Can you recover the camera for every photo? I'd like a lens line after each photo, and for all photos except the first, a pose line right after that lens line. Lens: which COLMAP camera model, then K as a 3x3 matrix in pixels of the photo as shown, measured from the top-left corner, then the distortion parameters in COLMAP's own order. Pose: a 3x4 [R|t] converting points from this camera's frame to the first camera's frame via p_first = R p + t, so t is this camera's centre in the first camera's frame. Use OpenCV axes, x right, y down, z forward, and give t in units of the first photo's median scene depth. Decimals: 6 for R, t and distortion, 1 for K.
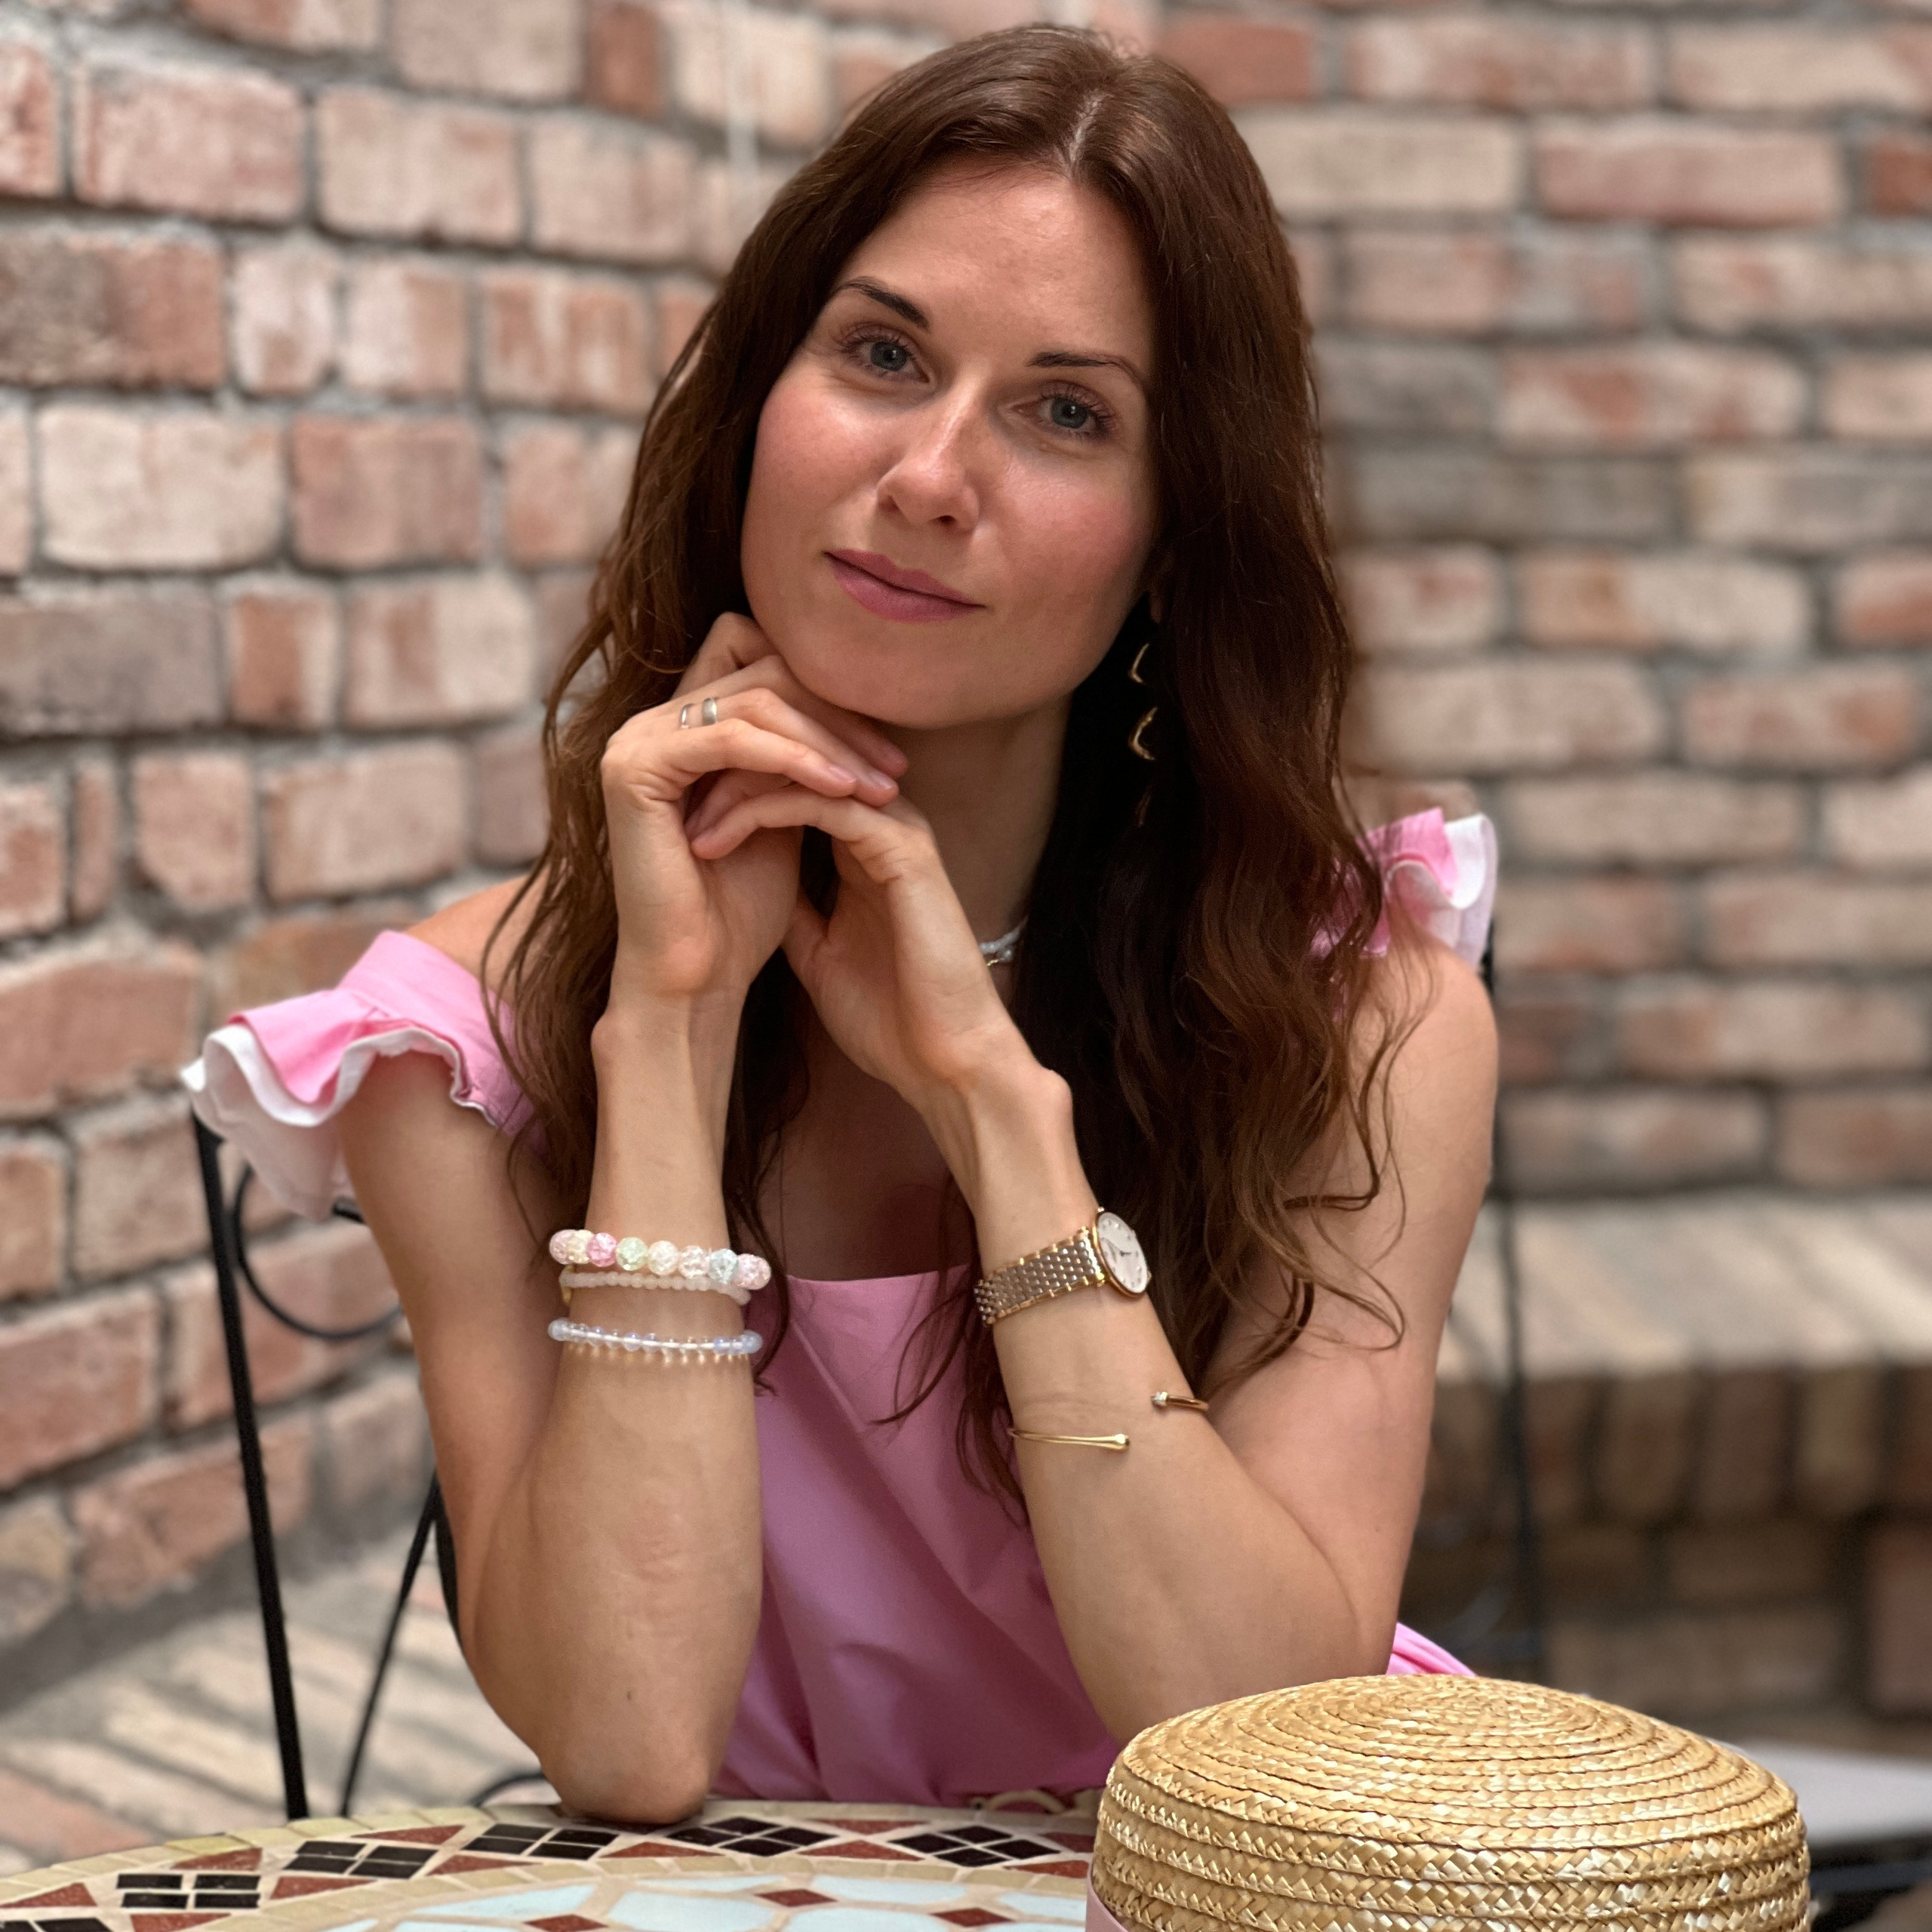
lens RADIAL K [[5842.3, 0, 942.0], [0, 5842.3, 1025.3], [0, 0, 1]] dist [0.140633, 0.000000]
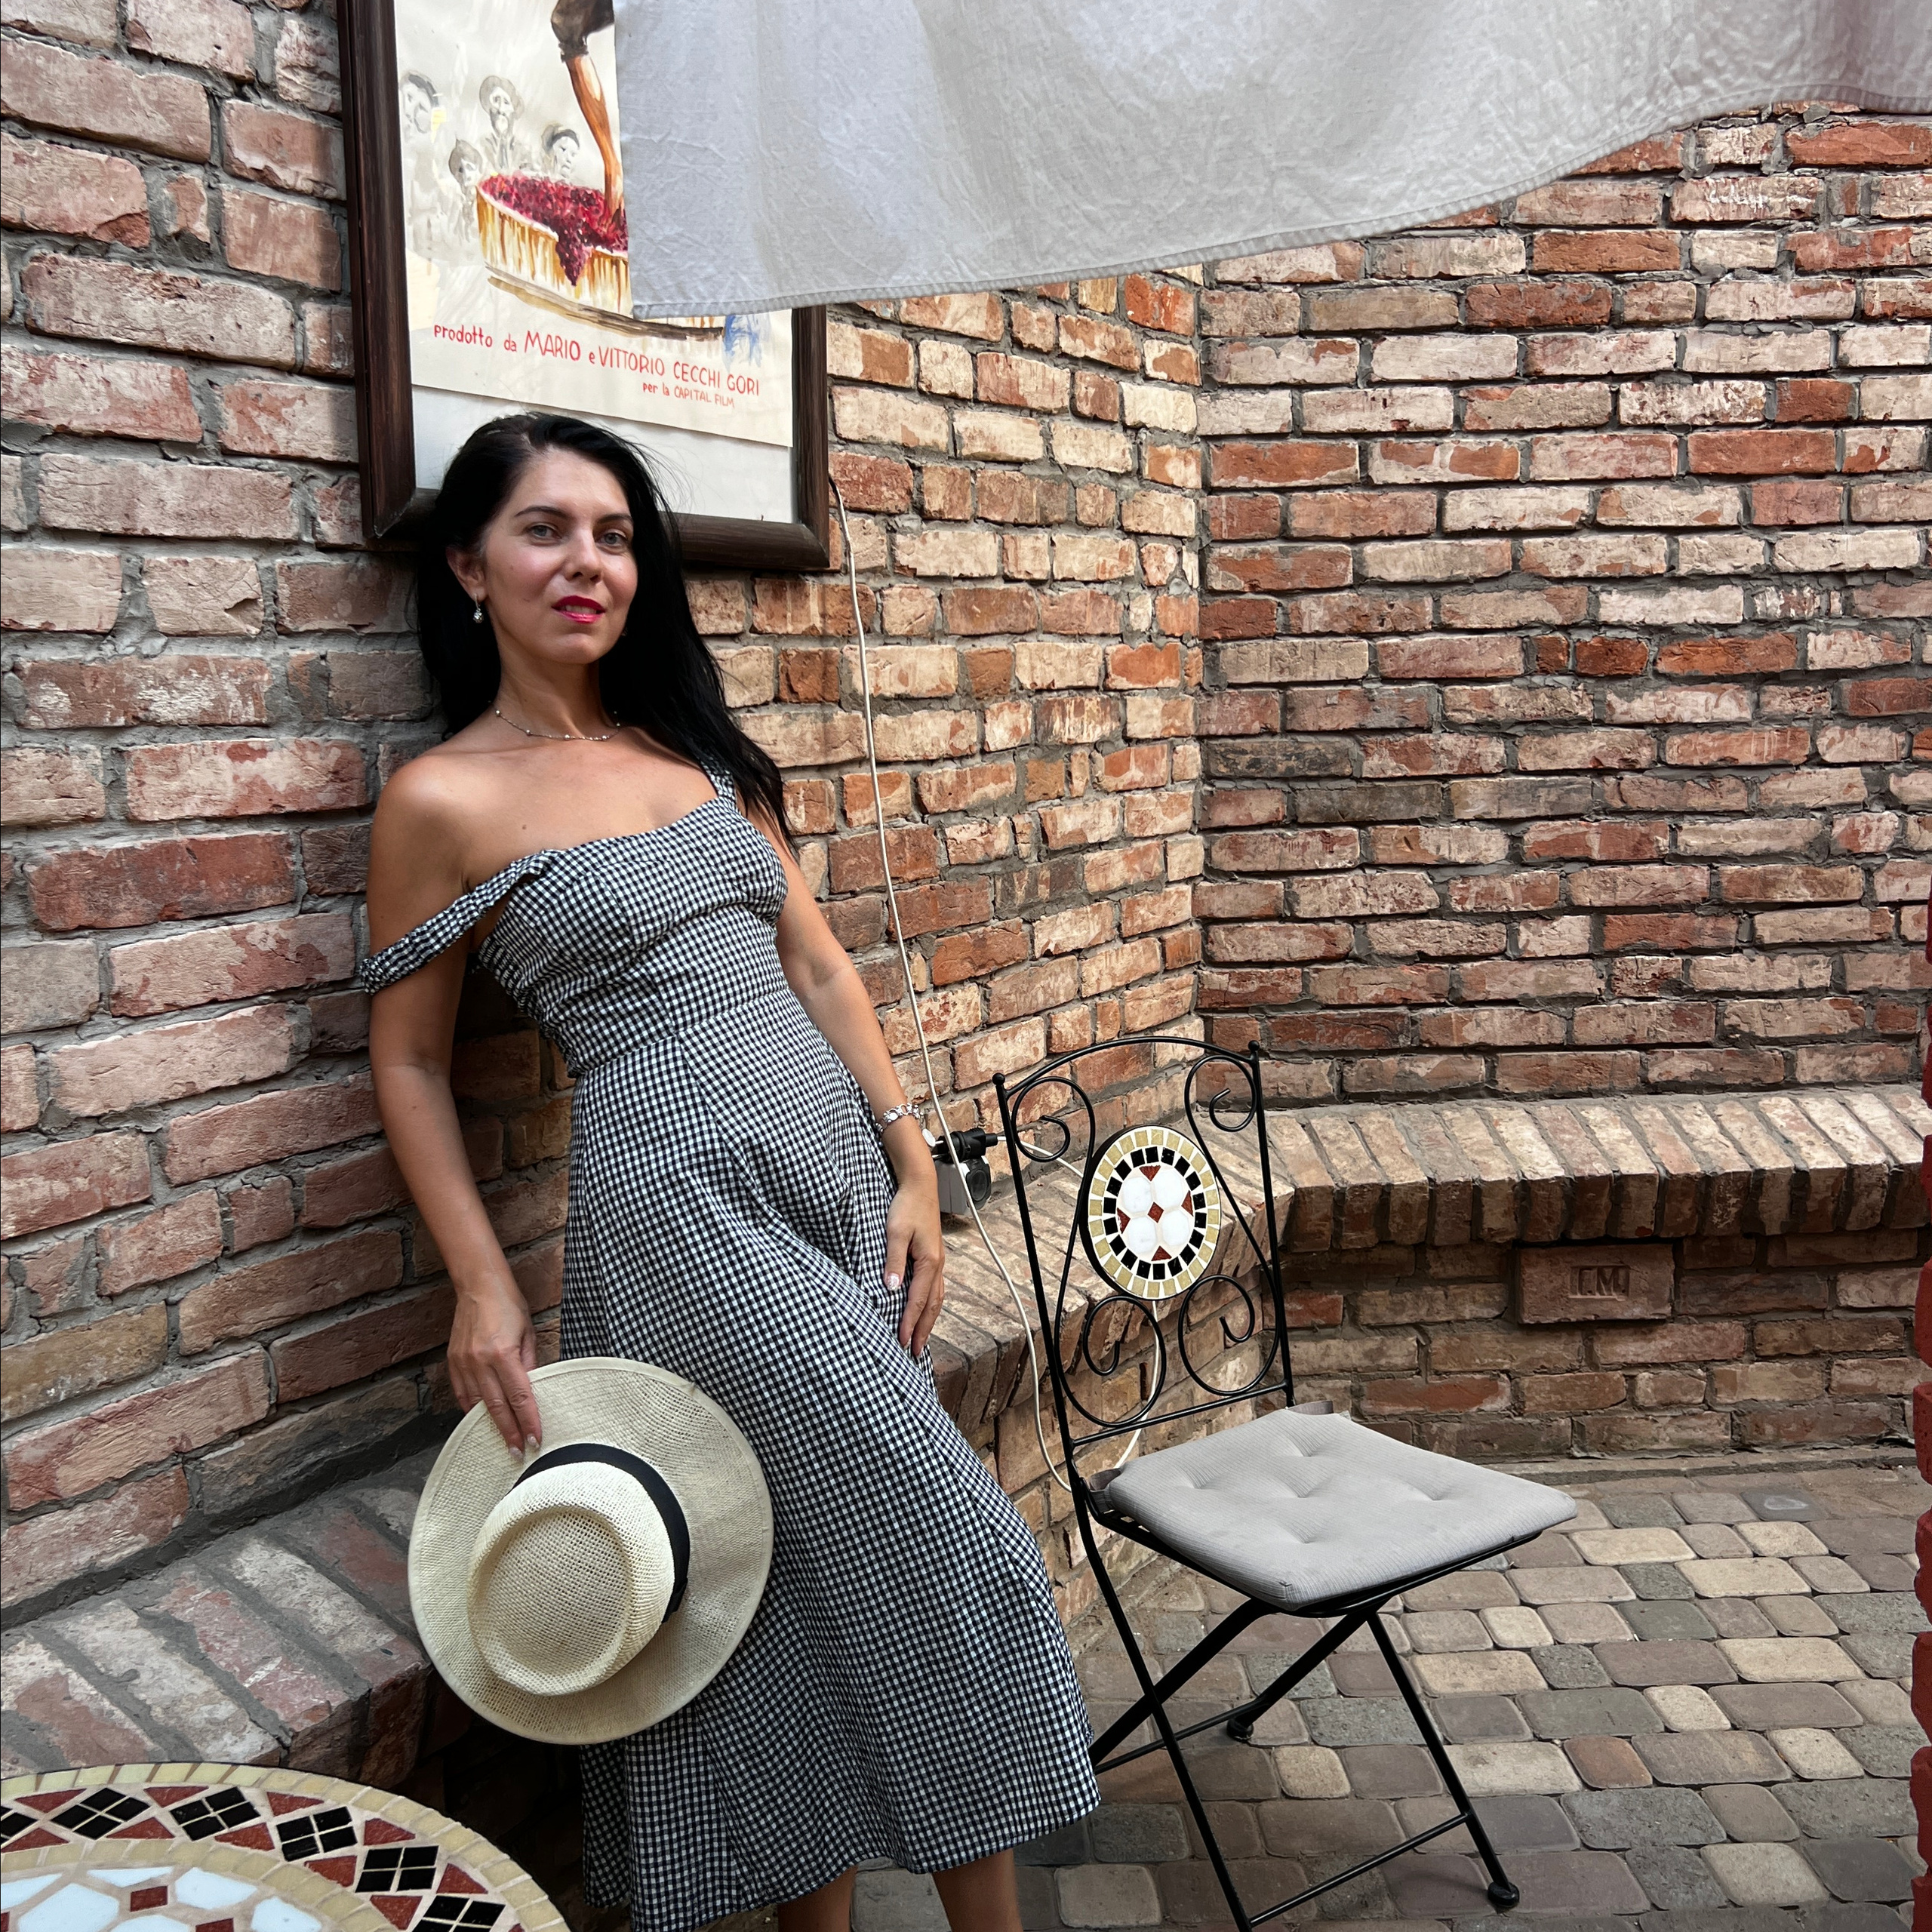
lens RADIAL K [[1951.2, 0, 992.0], [0, 1951.2, 964.1], [0, 0, 1]] dist [0.001597, 0.000000]
pose [[0.960183, 0.016818, -0.278866, 0.263903], [0.003314, 0.997430, 0.071566, -0.125690], [0.279353, -0.069641, 0.957660, 0.337339]]
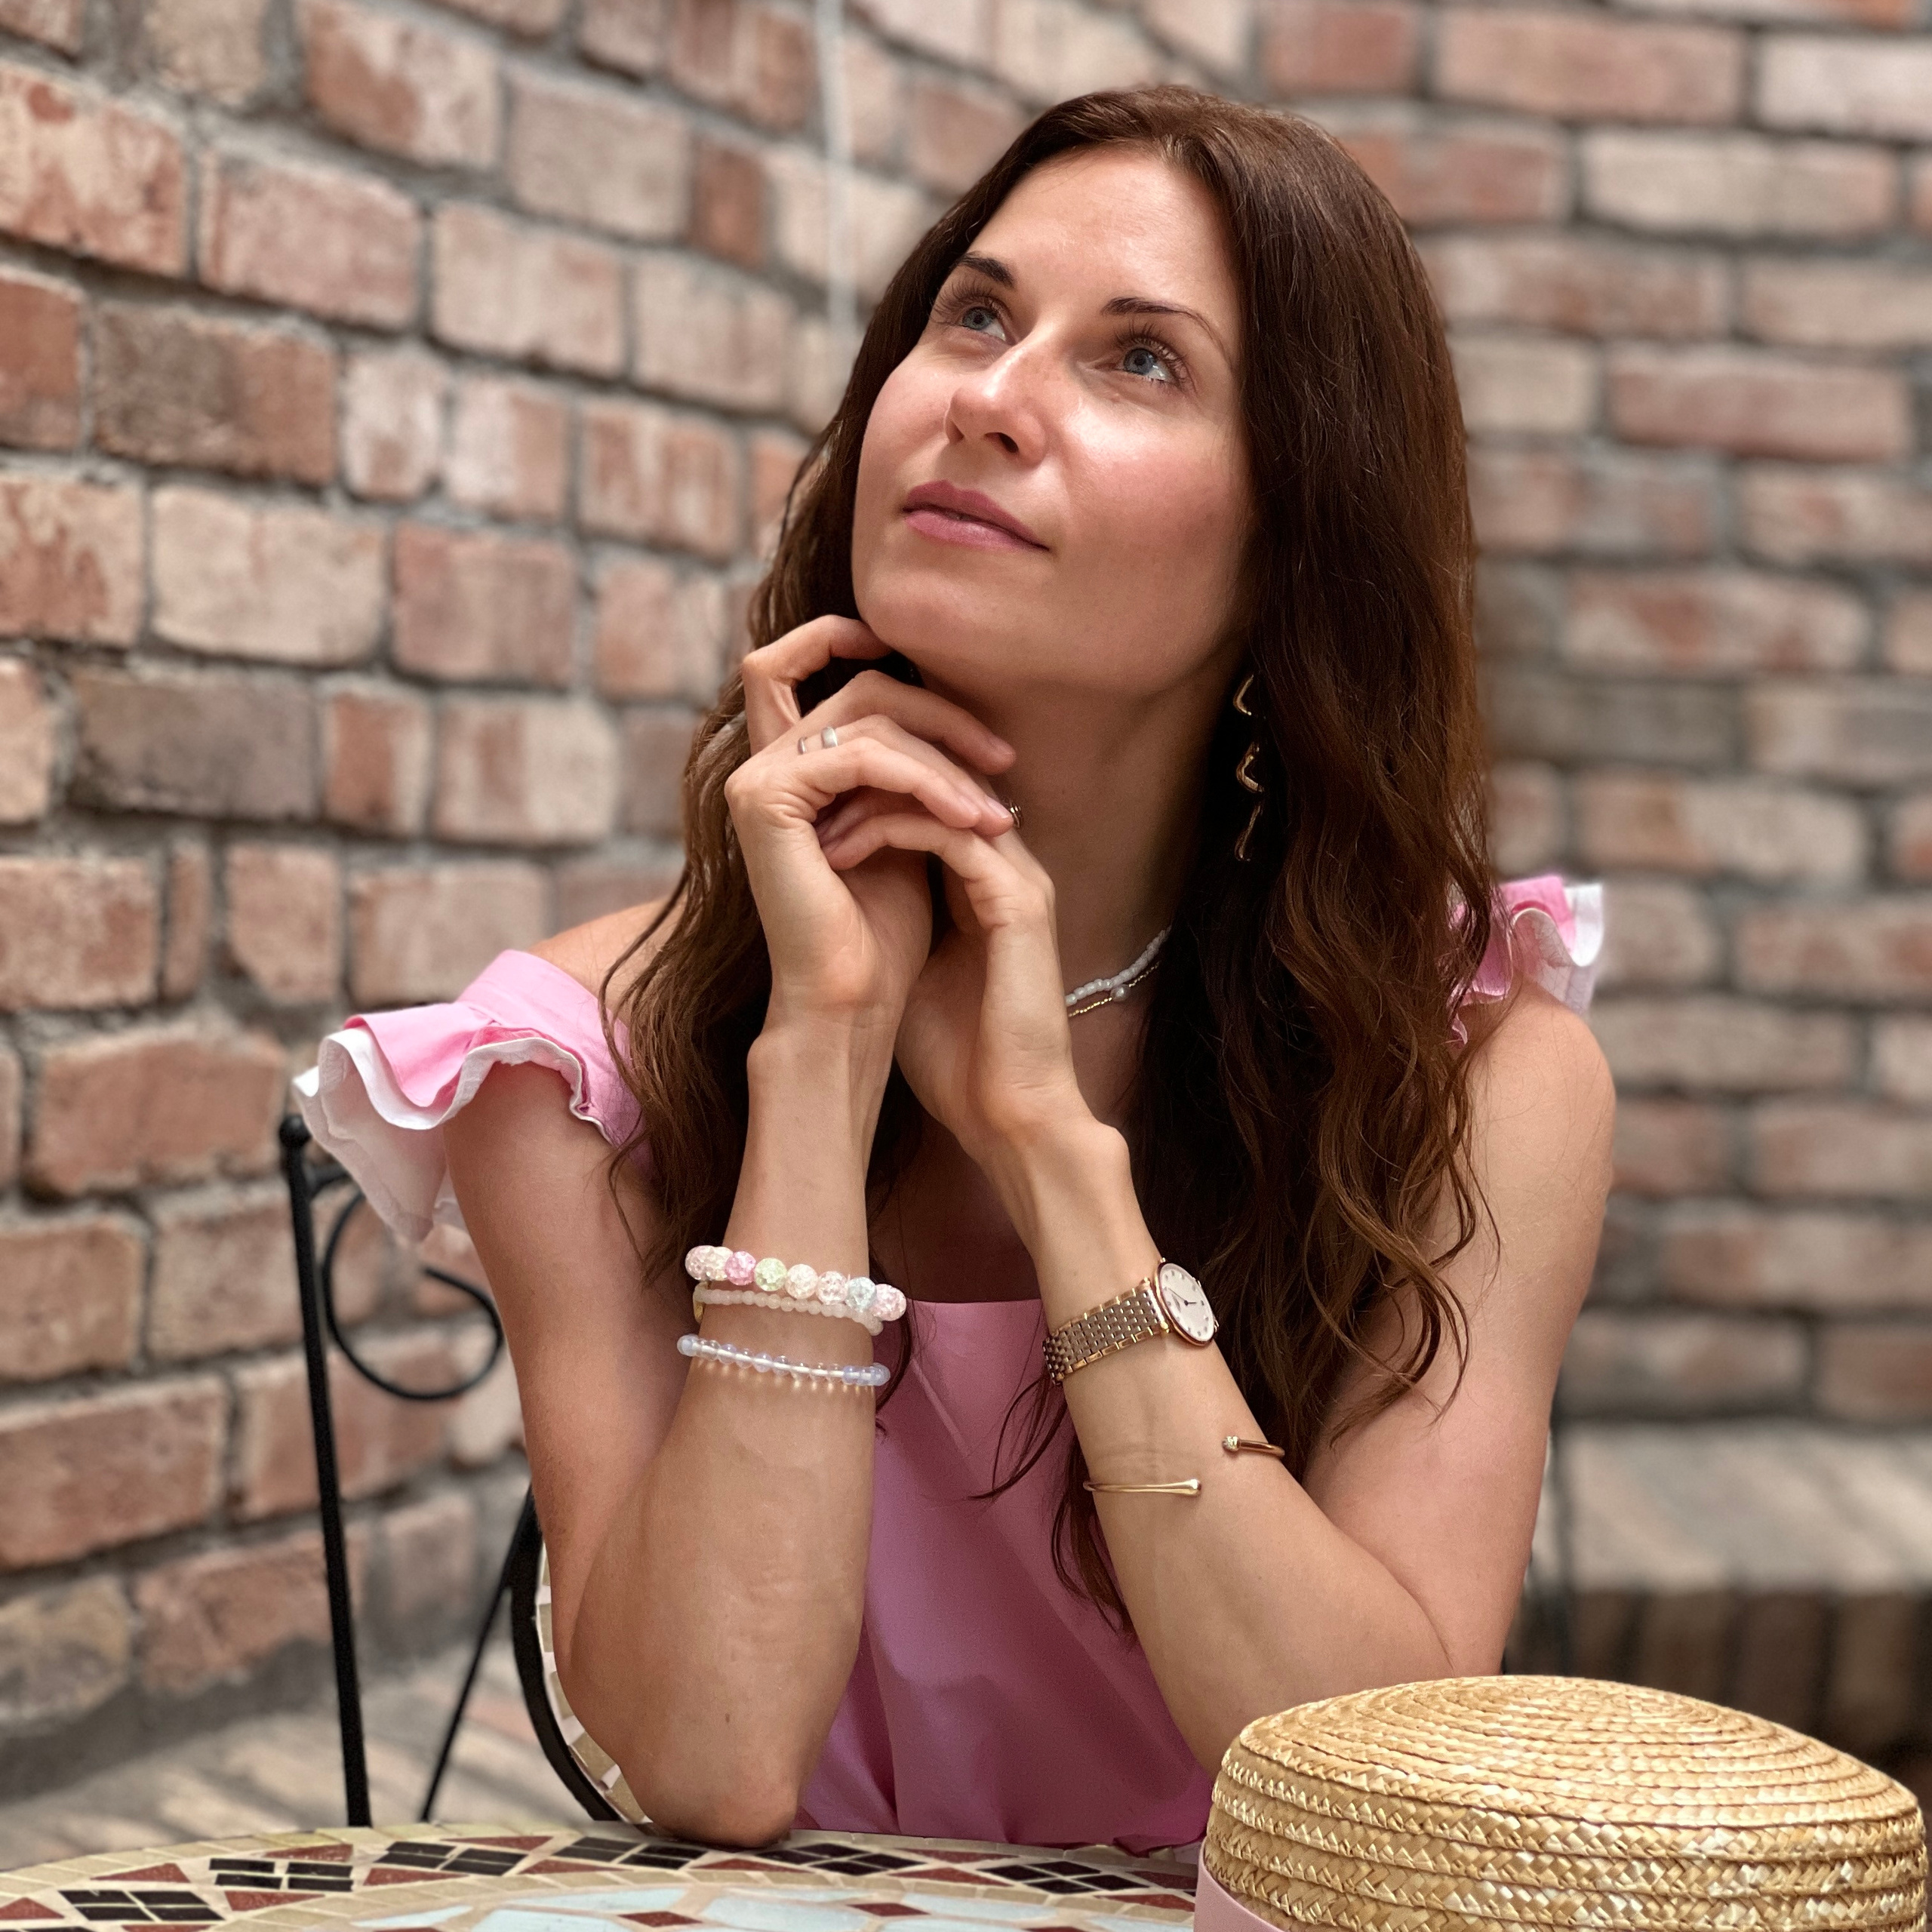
lens RADIAL K [[5842.3, 0, 928.7], [0, 5842.3, 1089.9], [0, 0, 1]] dist [0.140633, 0.000000]
pose [[0.999266, 0.038295, -0.001387, -0.014698], [-0.038319, 0.998228, -0.045525, 0.036696], [-0.000359, 0.045545, 0.998962, -0.000853]]
